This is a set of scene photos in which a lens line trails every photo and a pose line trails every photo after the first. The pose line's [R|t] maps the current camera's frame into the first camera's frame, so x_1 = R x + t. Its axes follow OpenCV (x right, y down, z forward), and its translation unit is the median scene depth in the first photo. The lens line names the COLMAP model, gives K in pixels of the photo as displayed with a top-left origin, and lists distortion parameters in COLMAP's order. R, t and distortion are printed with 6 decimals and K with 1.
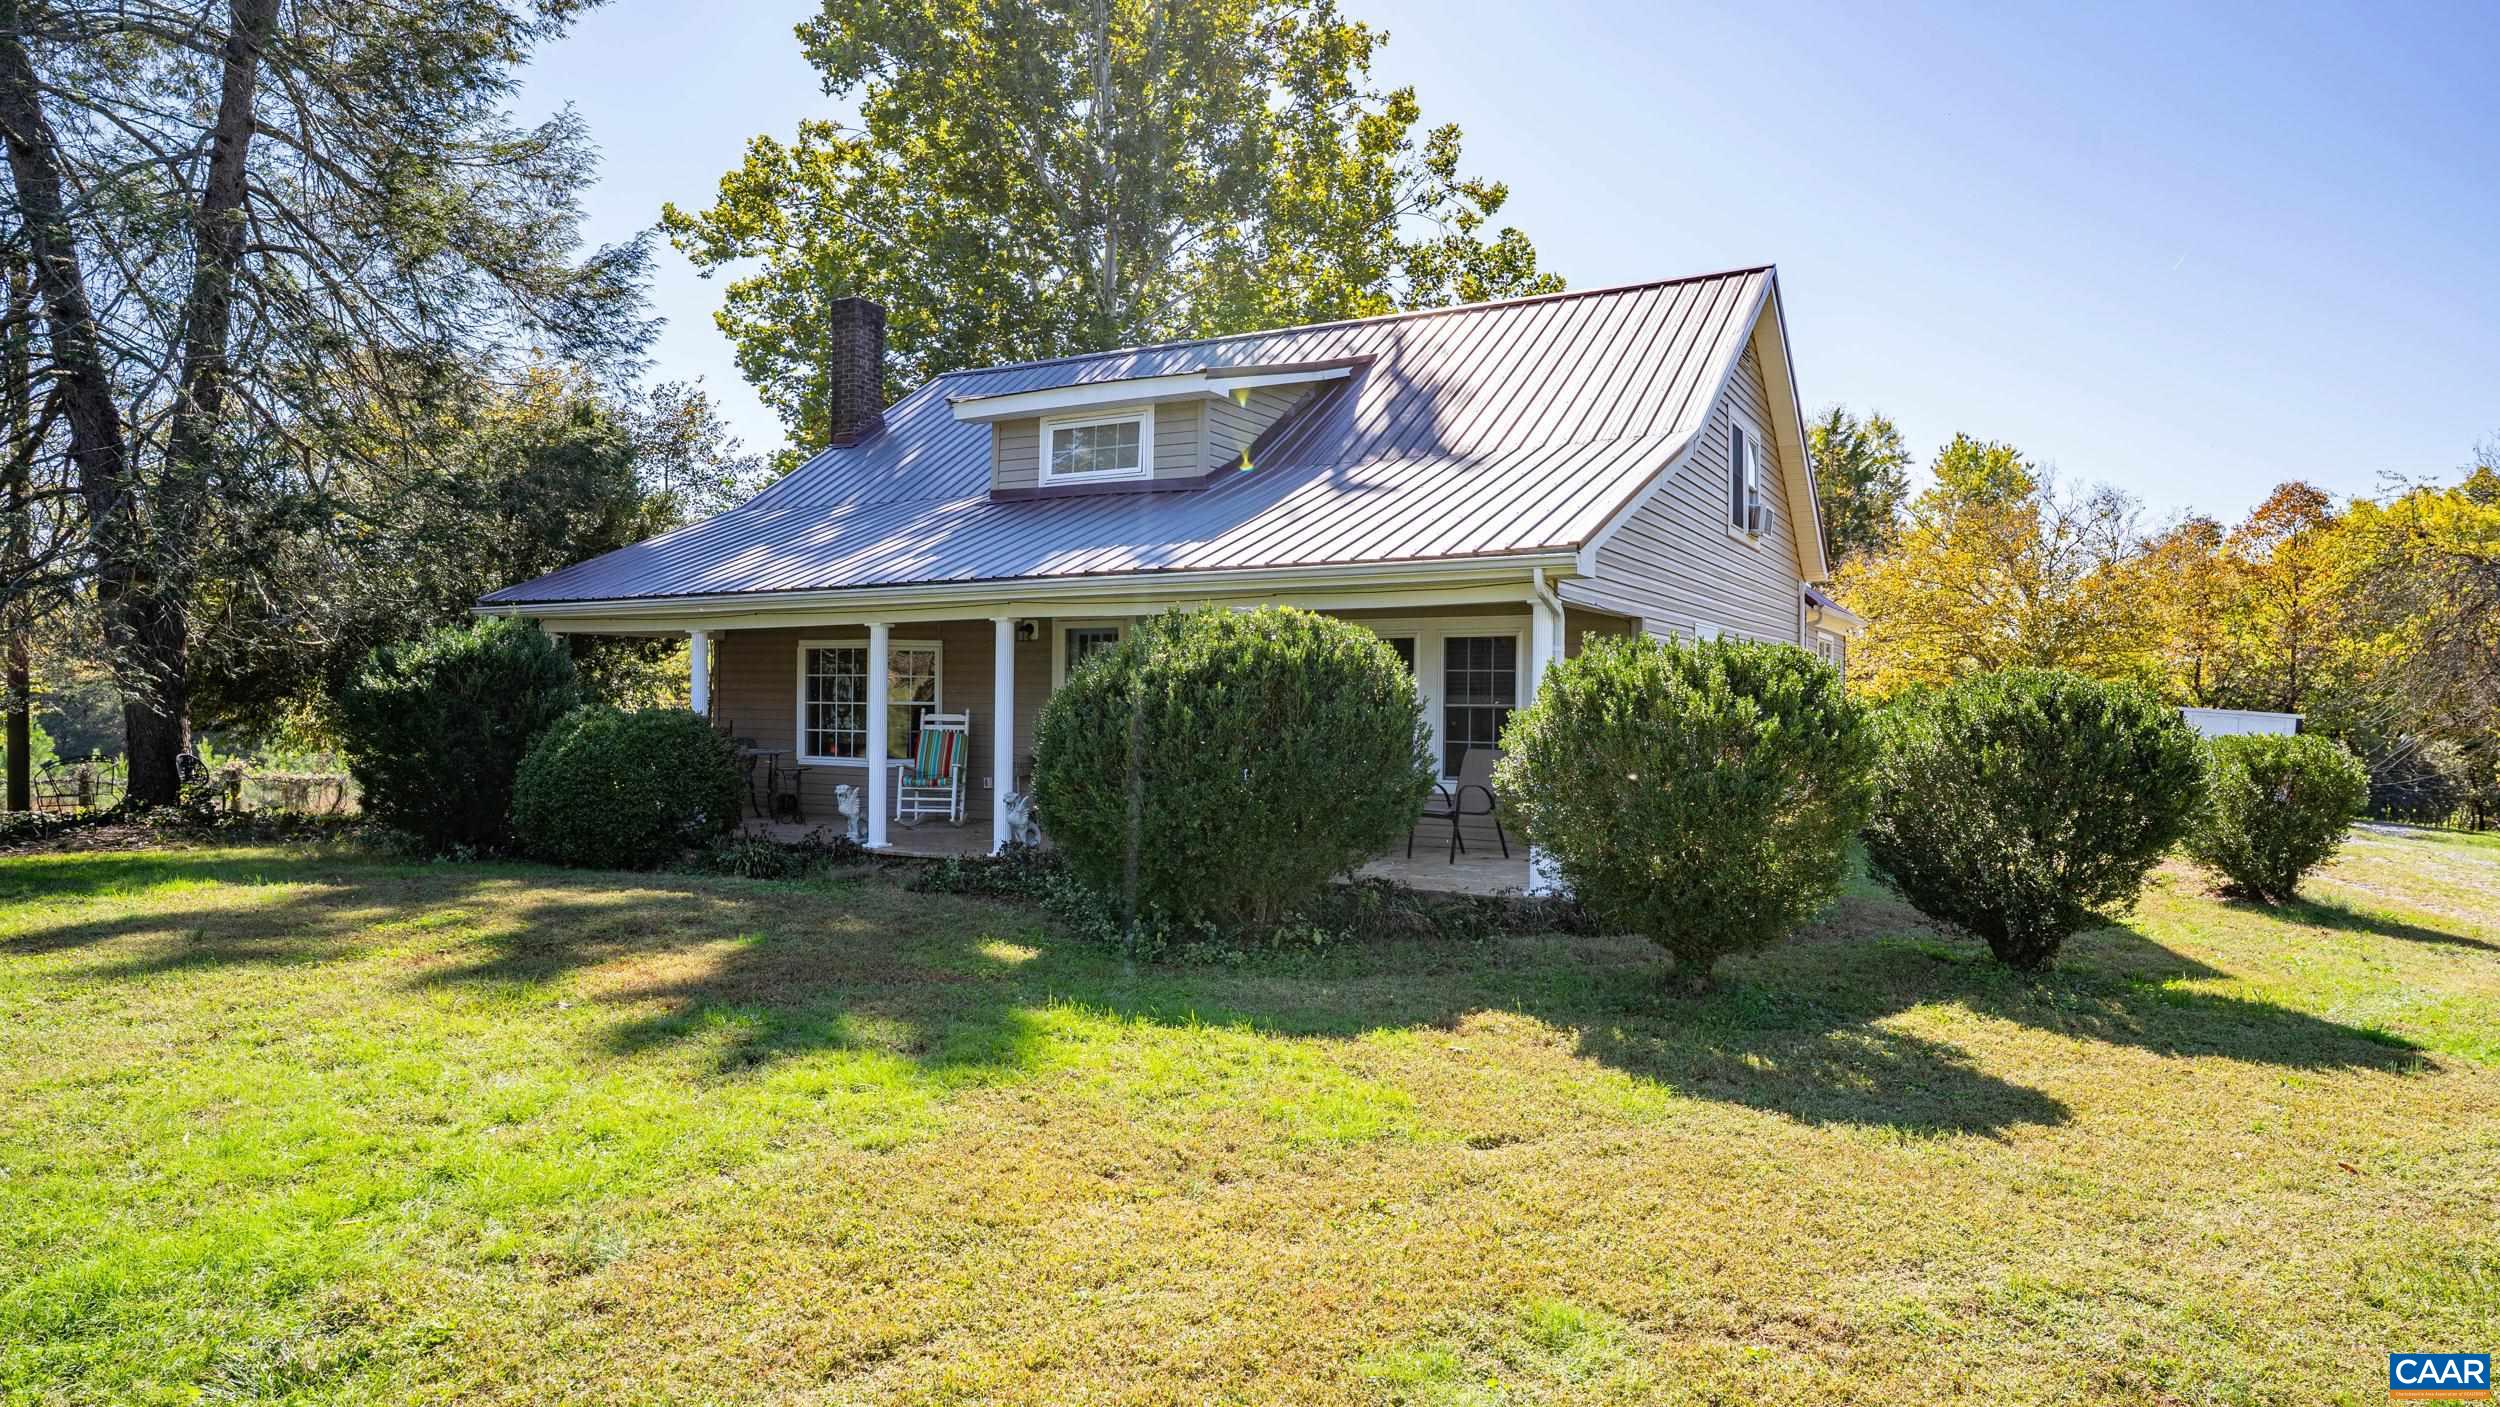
lens RADIAL K [[1479.1, 0, 1250.0], [0, 1479.1, 703.5], [0, 0, 1]] dist [-0.067038, 0.000163]
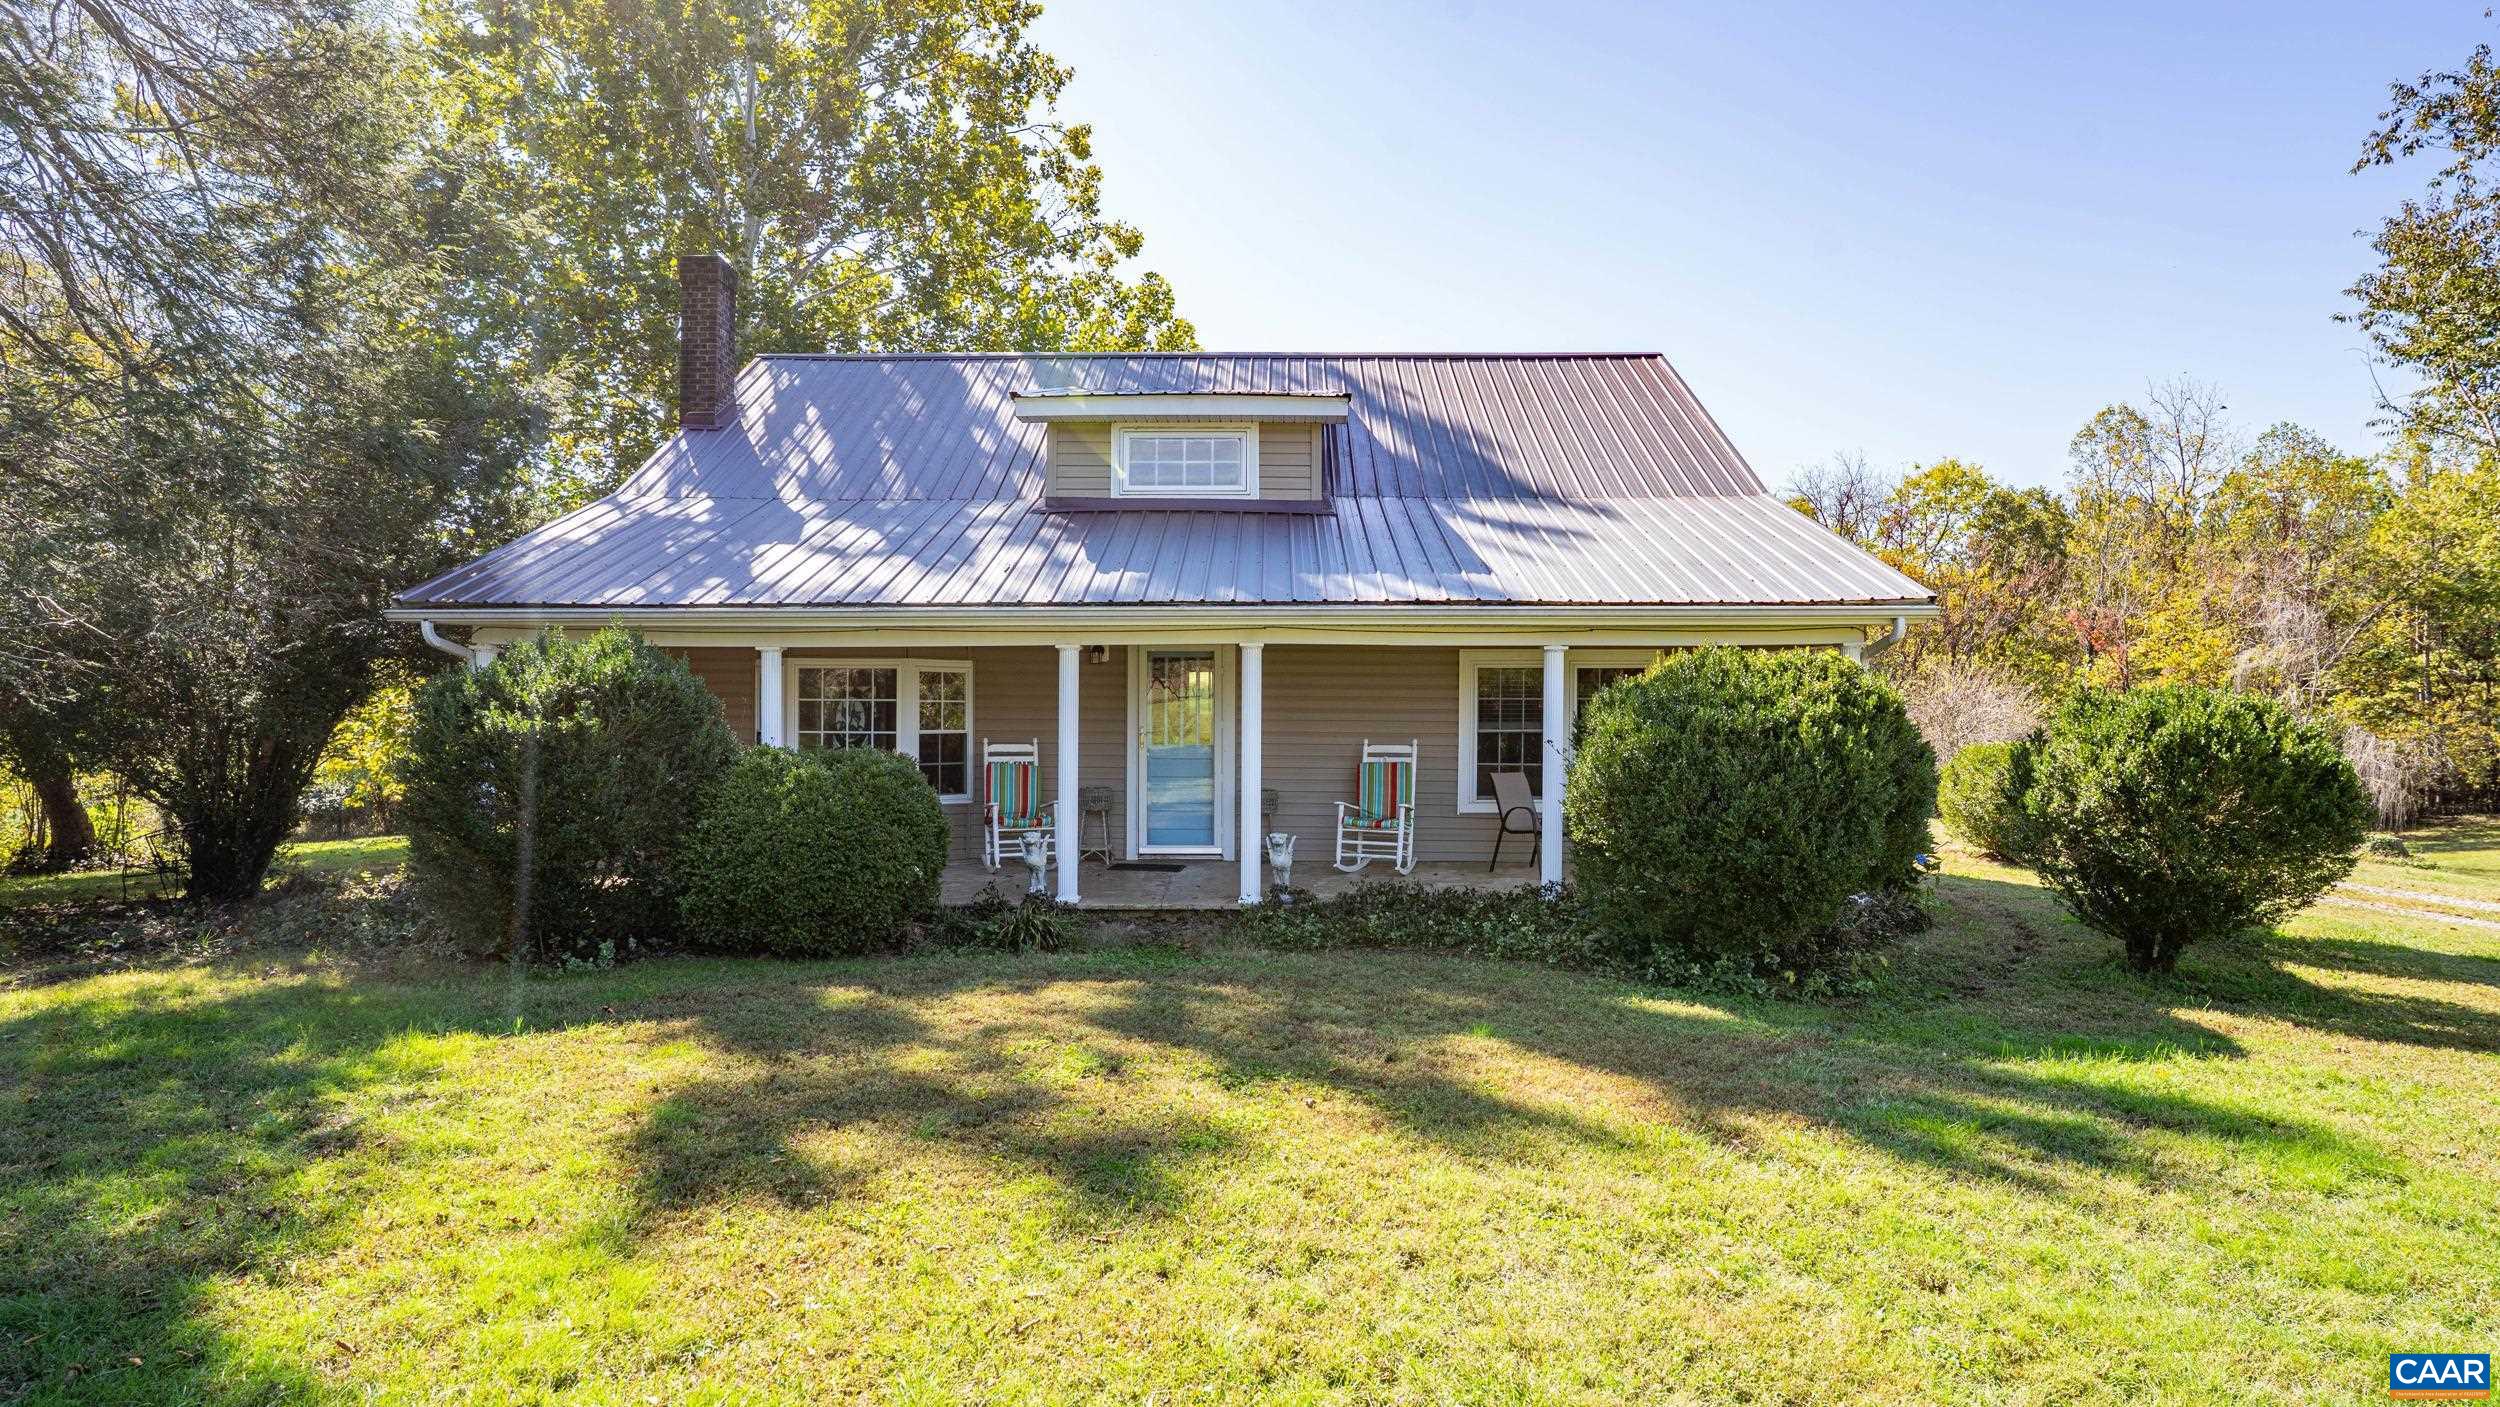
lens RADIAL K [[1351.7, 0, 1250.0], [0, 1351.7, 703.5], [0, 0, 1]] dist [-0.072795, 0.000177]
pose [[0.878214, -0.004971, 0.478242, -0.248729], [0.006017, 0.999982, -0.000654, -0.008578], [-0.478230, 0.003452, 0.878228, 0.113330]]
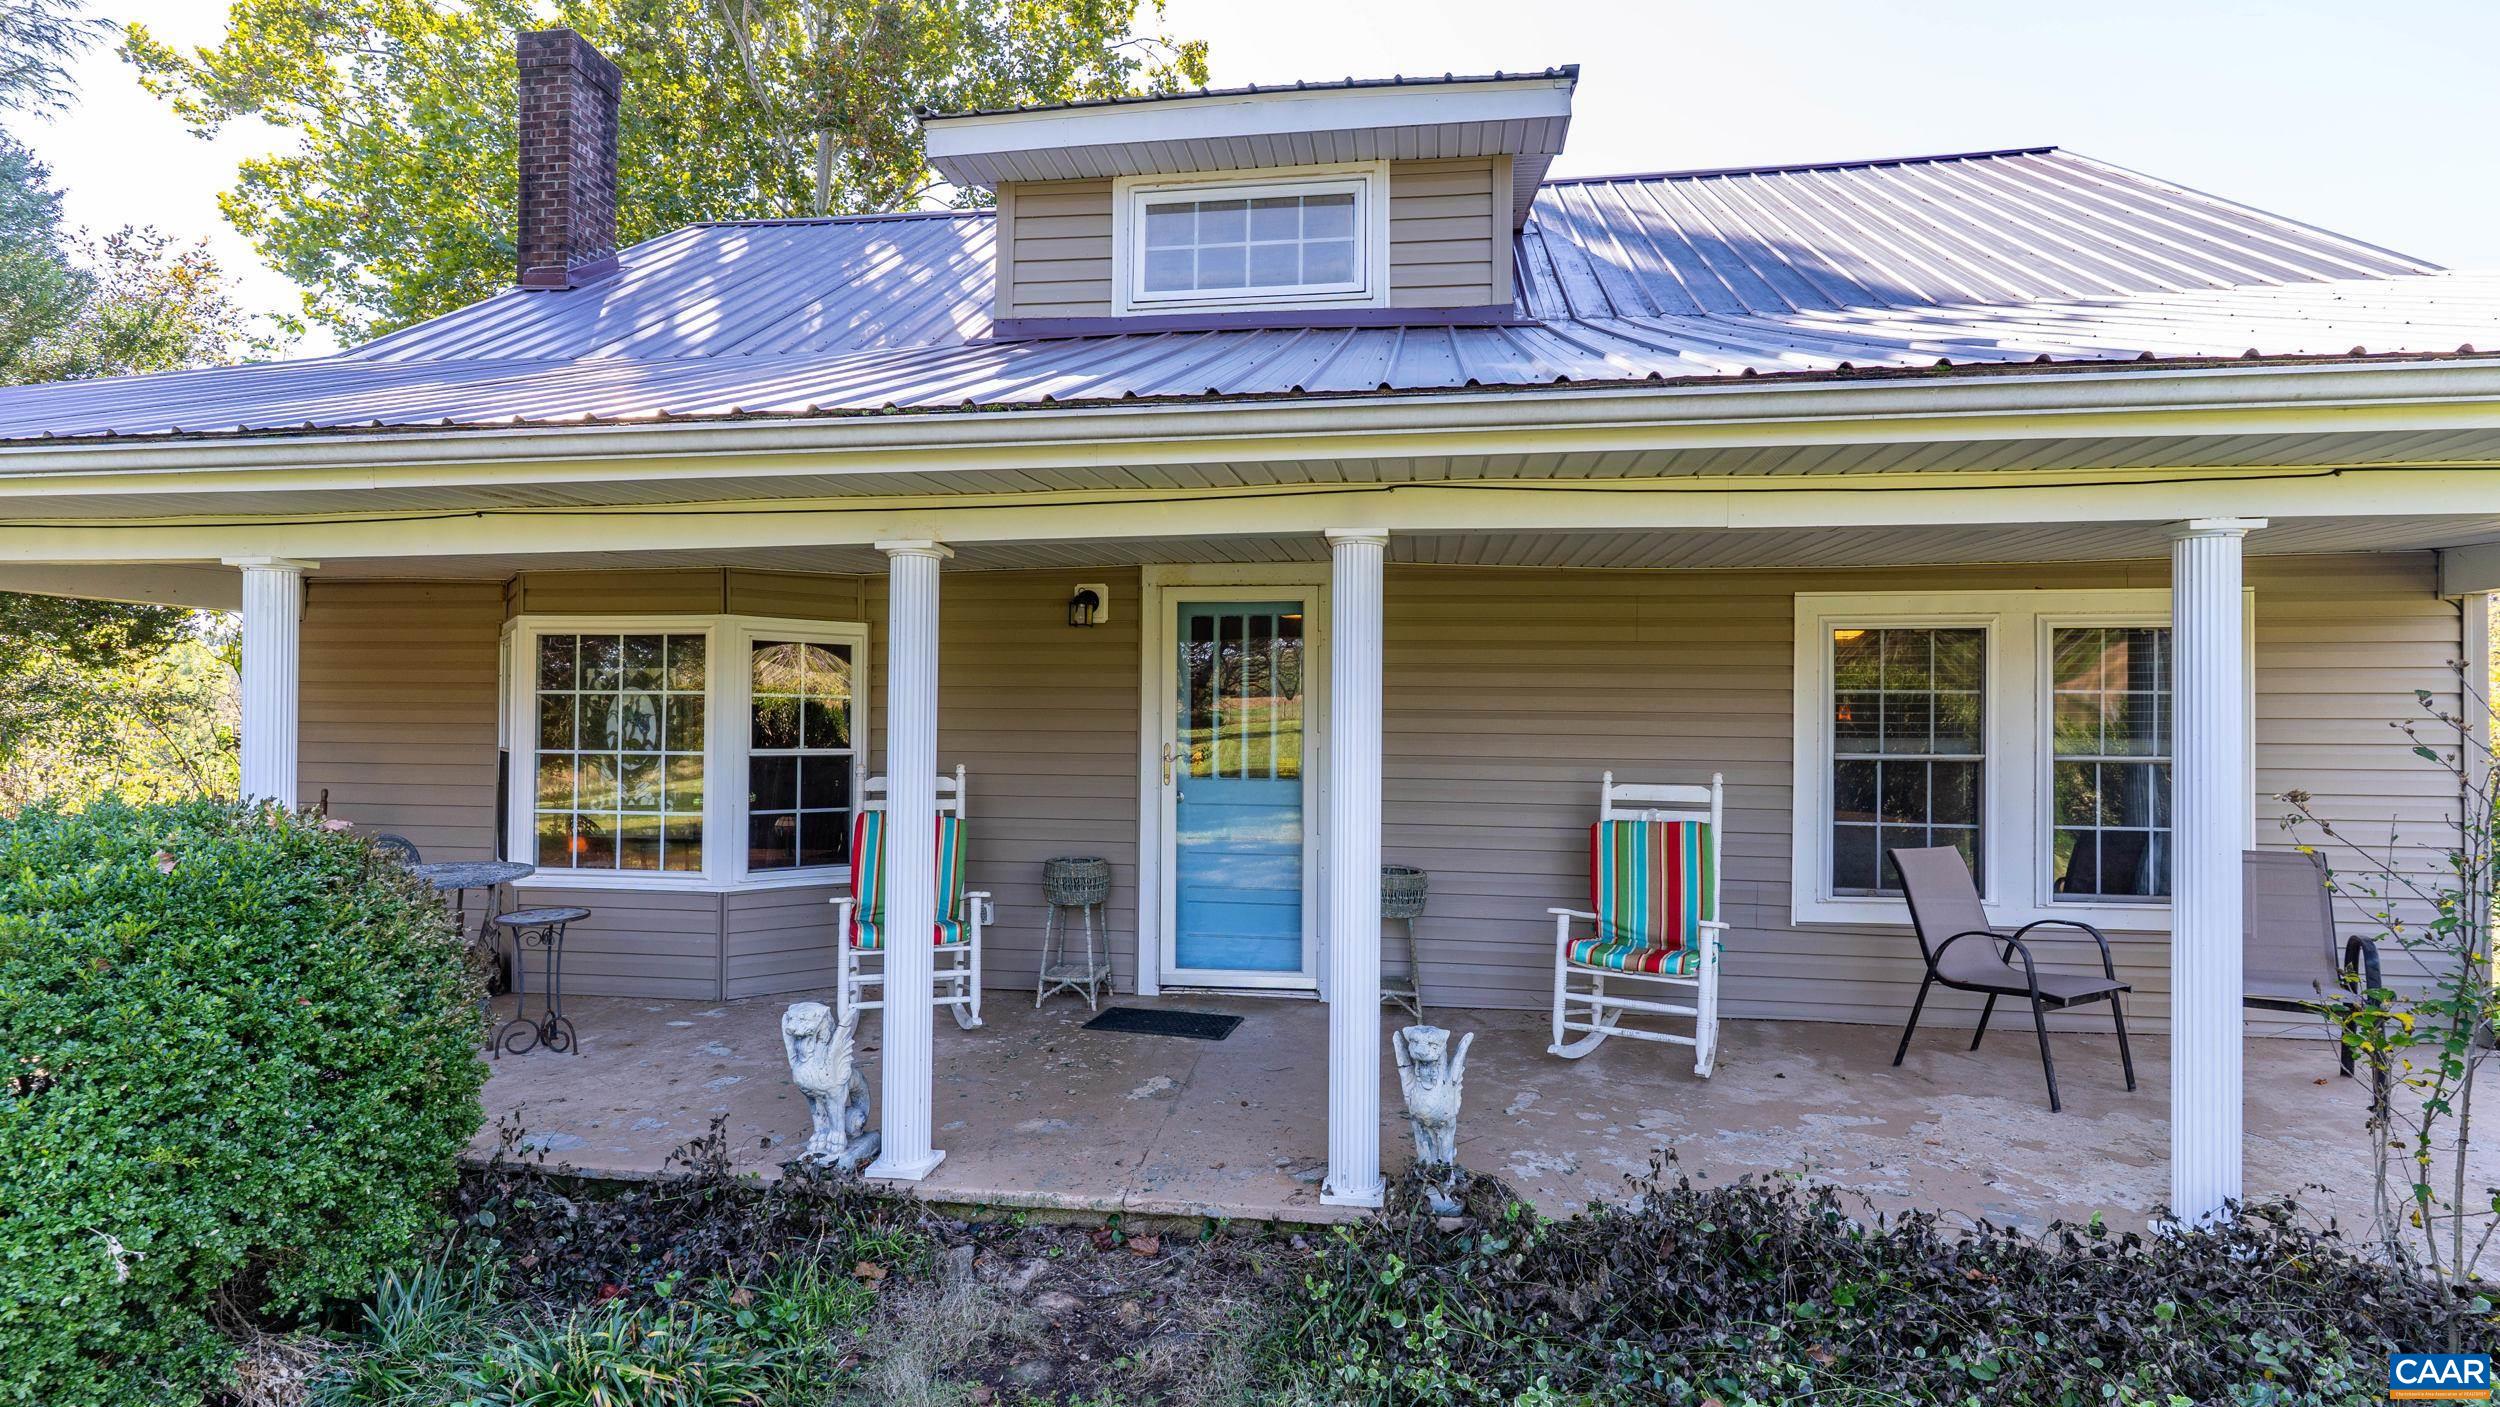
lens RADIAL K [[1199.5, 0, 1250.0], [0, 1199.5, 703.5], [0, 0, 1]] dist [0.000598, -0.000748]
pose [[0.931449, 0.002424, 0.363863, -0.129843], [0.003513, 0.999871, -0.015653, -0.005171], [-0.363854, 0.015859, 0.931321, 0.320649]]
